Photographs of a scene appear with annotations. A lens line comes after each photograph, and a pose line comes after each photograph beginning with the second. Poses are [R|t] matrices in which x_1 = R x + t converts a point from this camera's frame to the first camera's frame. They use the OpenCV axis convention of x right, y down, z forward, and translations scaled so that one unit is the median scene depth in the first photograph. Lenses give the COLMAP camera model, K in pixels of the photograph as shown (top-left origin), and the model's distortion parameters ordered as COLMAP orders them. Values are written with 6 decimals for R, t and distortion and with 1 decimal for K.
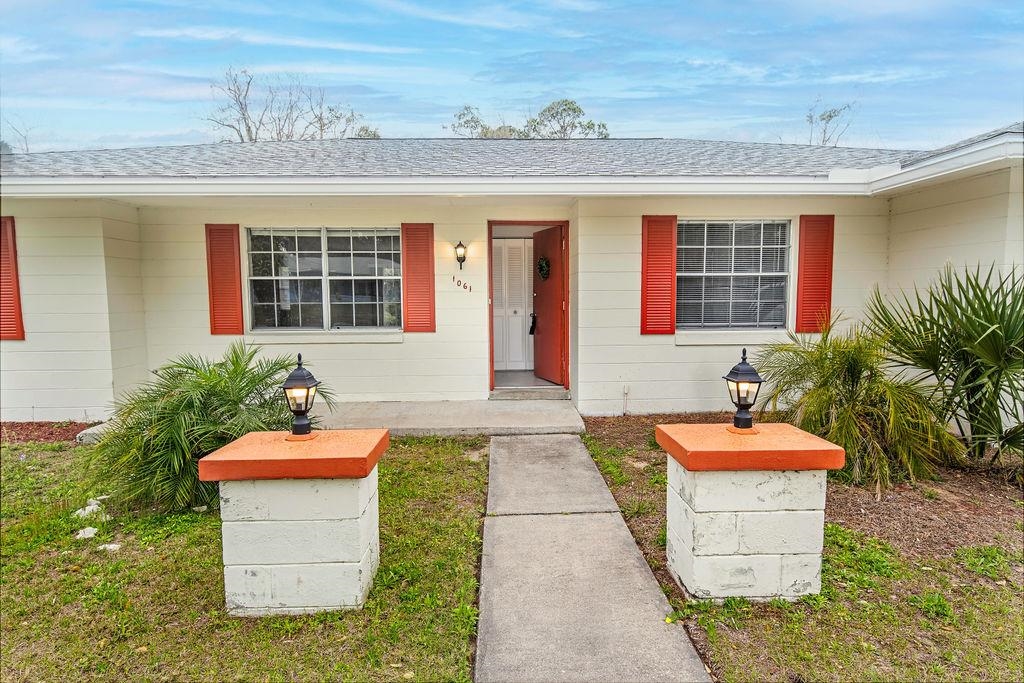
lens RADIAL K [[563.0, 0, 512.0], [0, 563.0, 341.5], [0, 0, 1]] dist [0.000346, -0.000078]
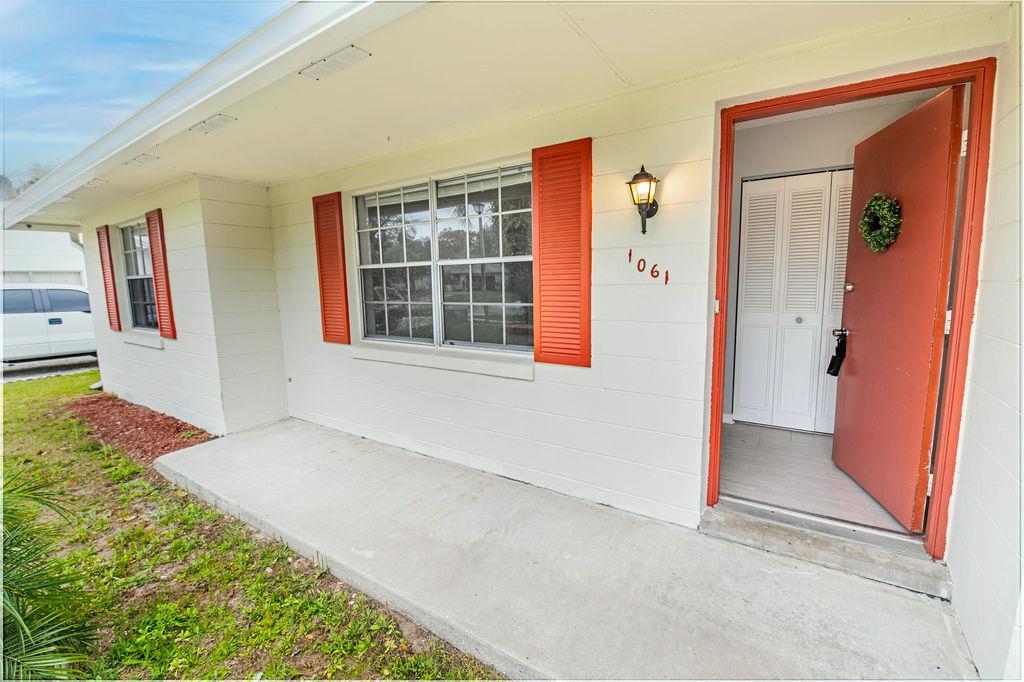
lens RADIAL K [[439.7, 0, 512.0], [0, 439.7, 341.0], [0, 0, 1]] dist [-0.020260, -0.000267]
pose [[0.818879, 0.067152, -0.570024, 0.023969], [-0.036113, 0.997193, 0.065597, -0.061566], [0.572829, -0.033131, 0.819005, 0.644661]]
